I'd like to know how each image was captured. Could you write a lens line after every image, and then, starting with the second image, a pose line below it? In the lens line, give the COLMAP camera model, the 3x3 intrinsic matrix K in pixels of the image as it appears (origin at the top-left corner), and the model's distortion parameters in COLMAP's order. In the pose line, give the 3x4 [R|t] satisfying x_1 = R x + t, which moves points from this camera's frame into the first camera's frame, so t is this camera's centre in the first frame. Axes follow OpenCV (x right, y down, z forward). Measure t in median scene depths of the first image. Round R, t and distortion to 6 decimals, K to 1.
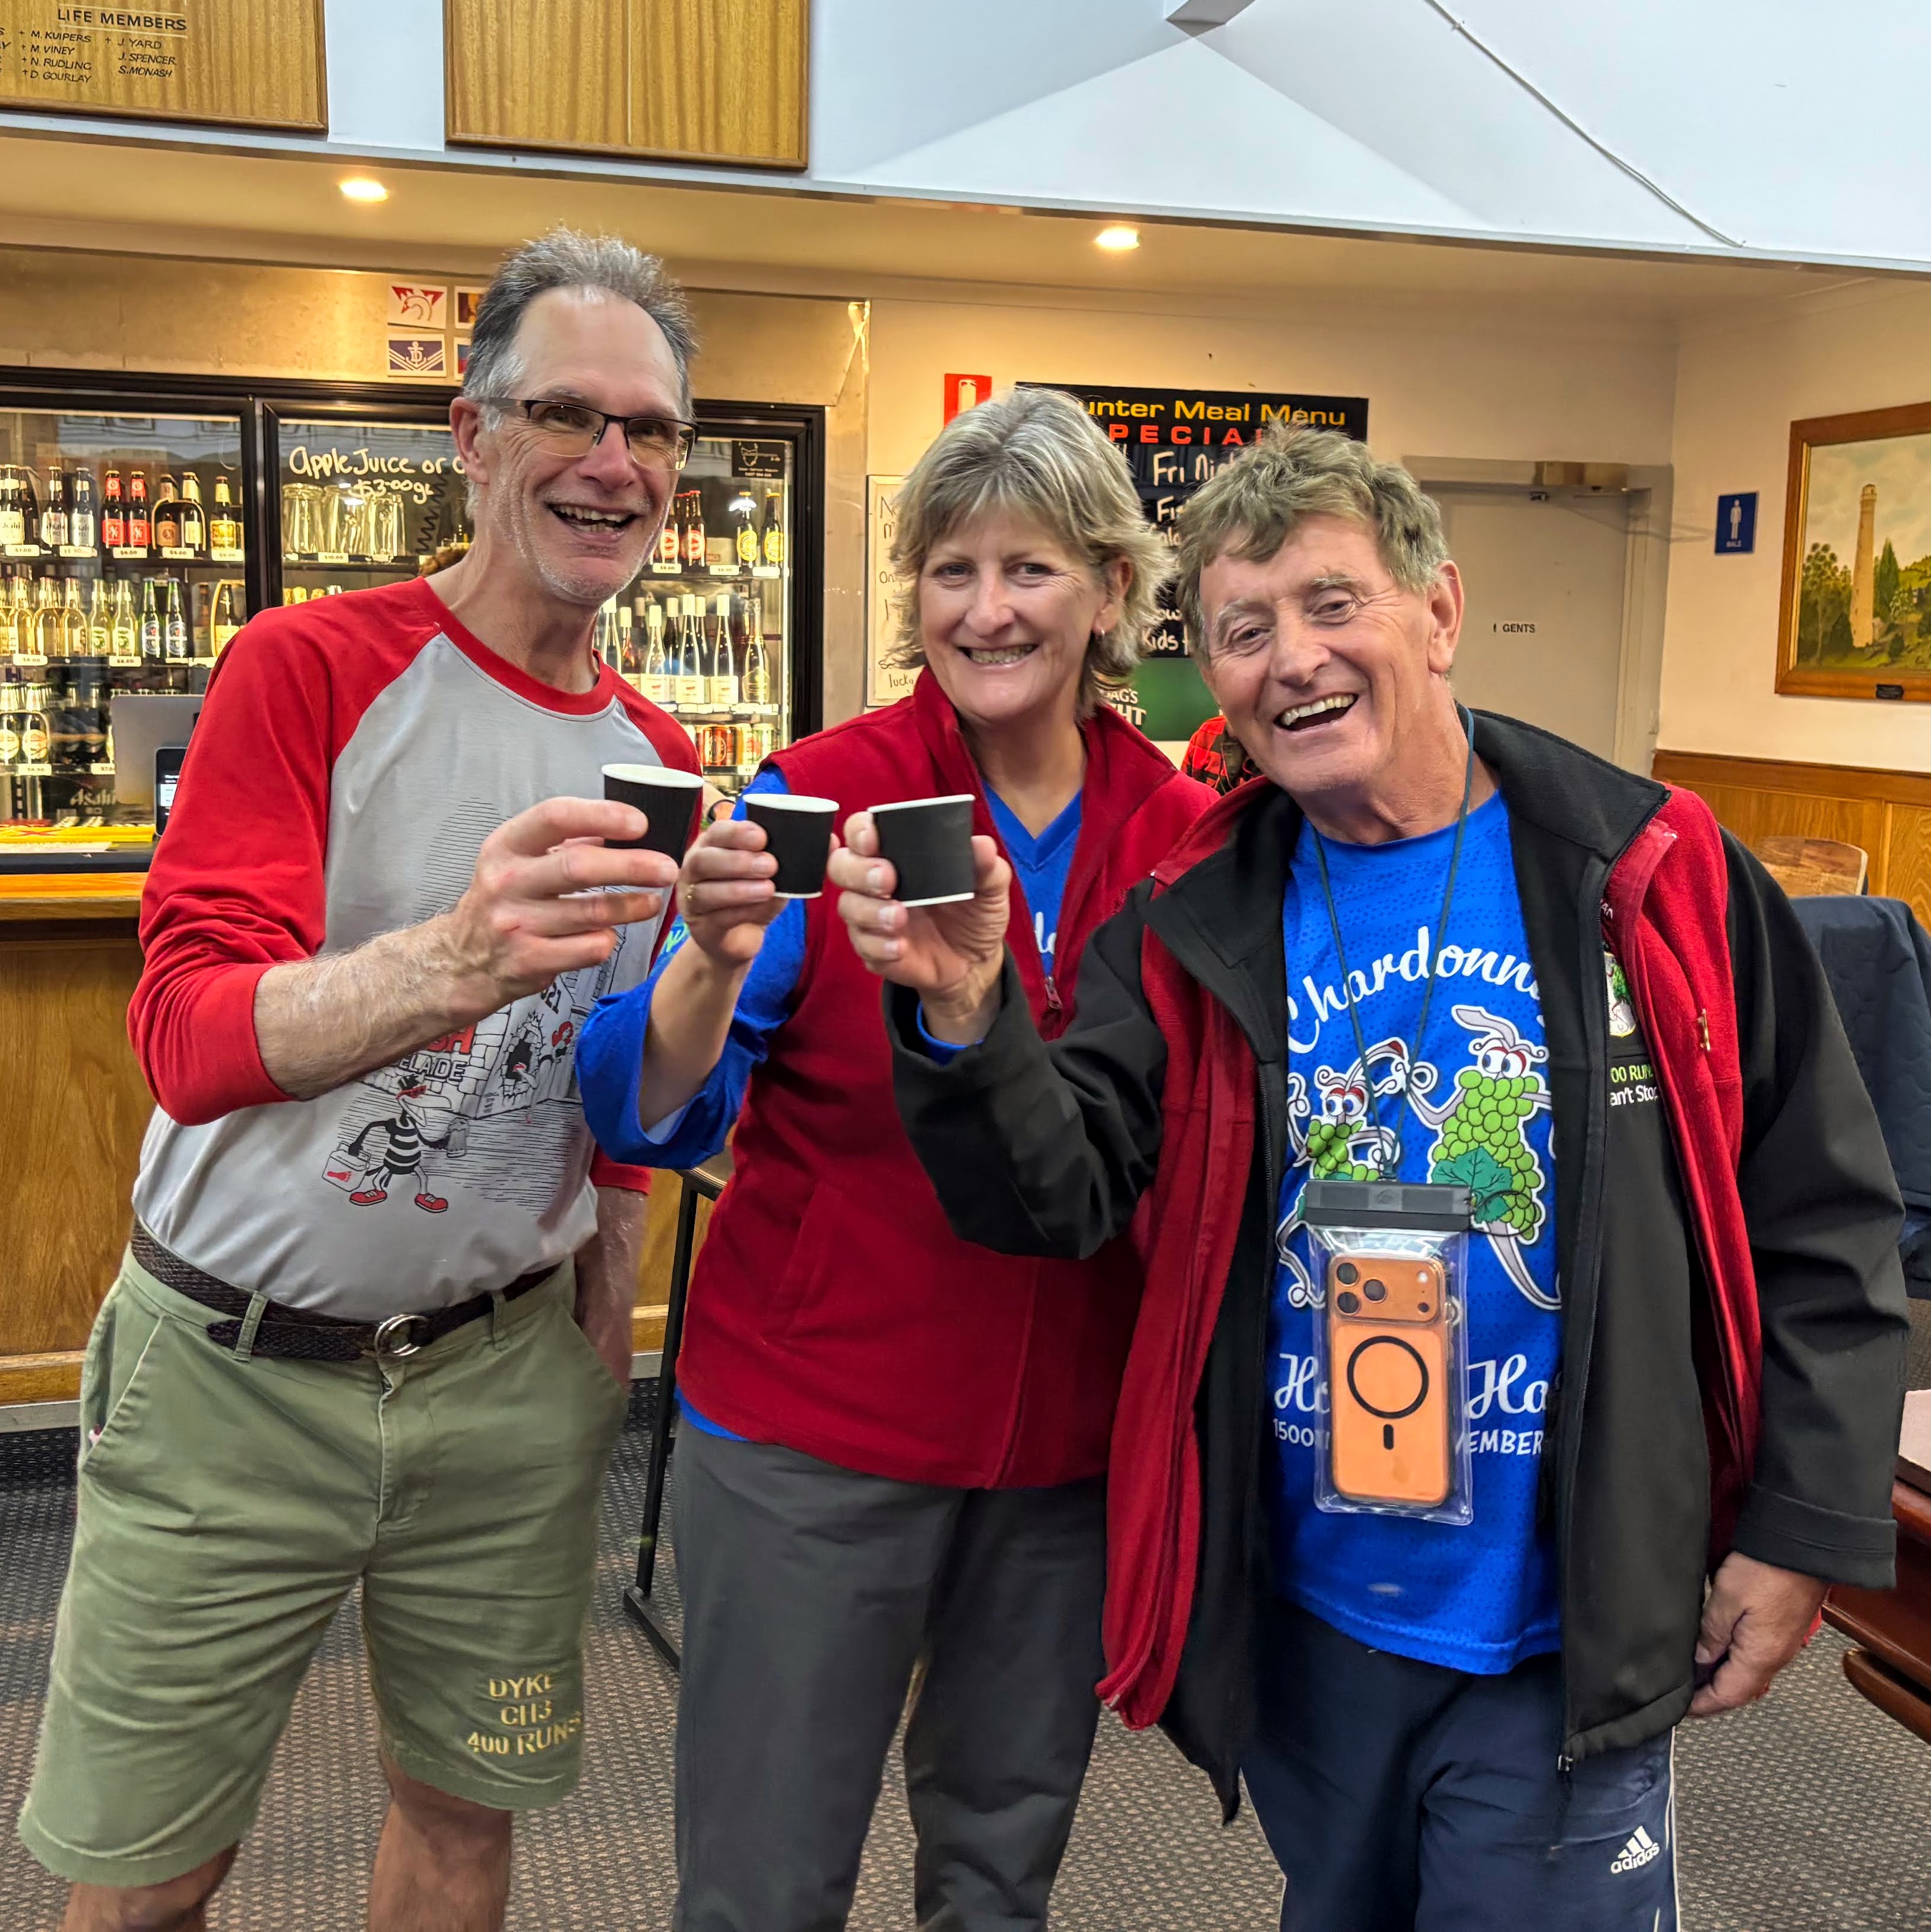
lens RADIAL K [[2066.2, 0, 854.9], [0, 2066.2, 927.5], [0, 0, 1]] dist [0.018694, 0.031162]
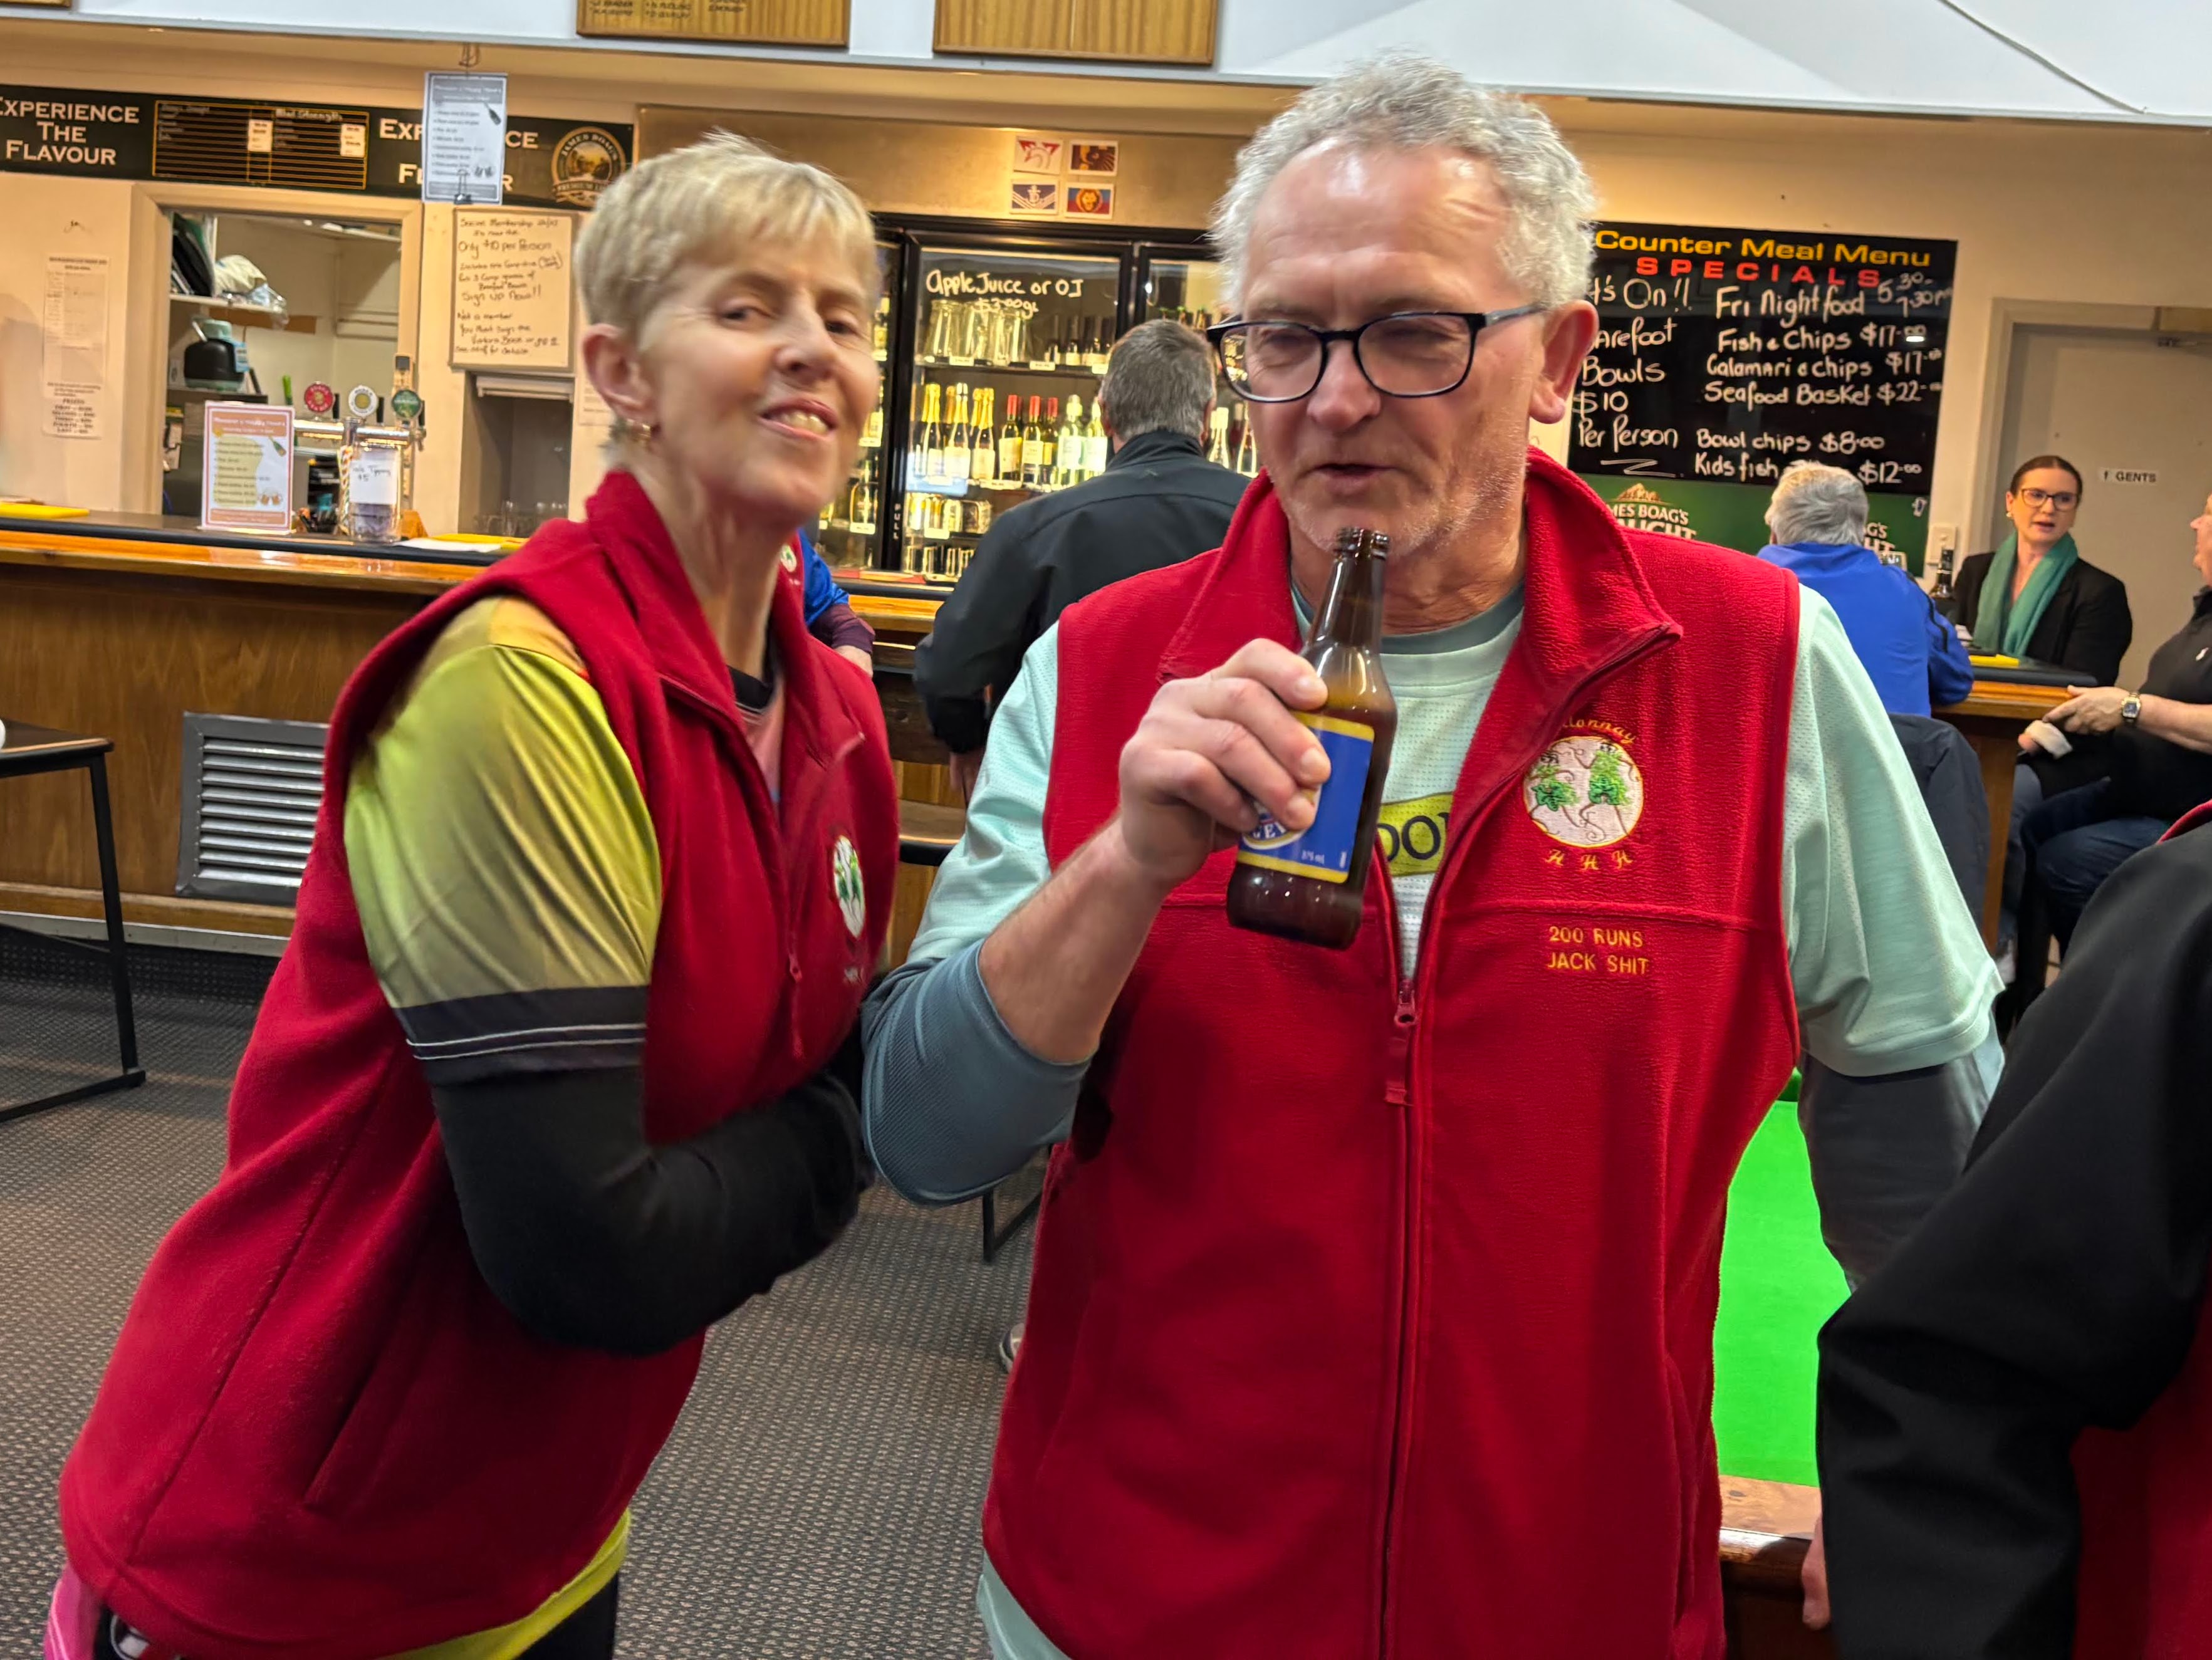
lens RADIAL K [[2145.1, 0, 975.1], [0, 2145.1, 616.4], [0, 0, 1]] dist [0.204903, -0.599318]
pose [[0.929782, 0.080218, -0.359263, 0.225180], [-0.102496, 0.993788, -0.043365, 0.024516], [0.353553, 0.077143, 0.932228, -0.163674]]
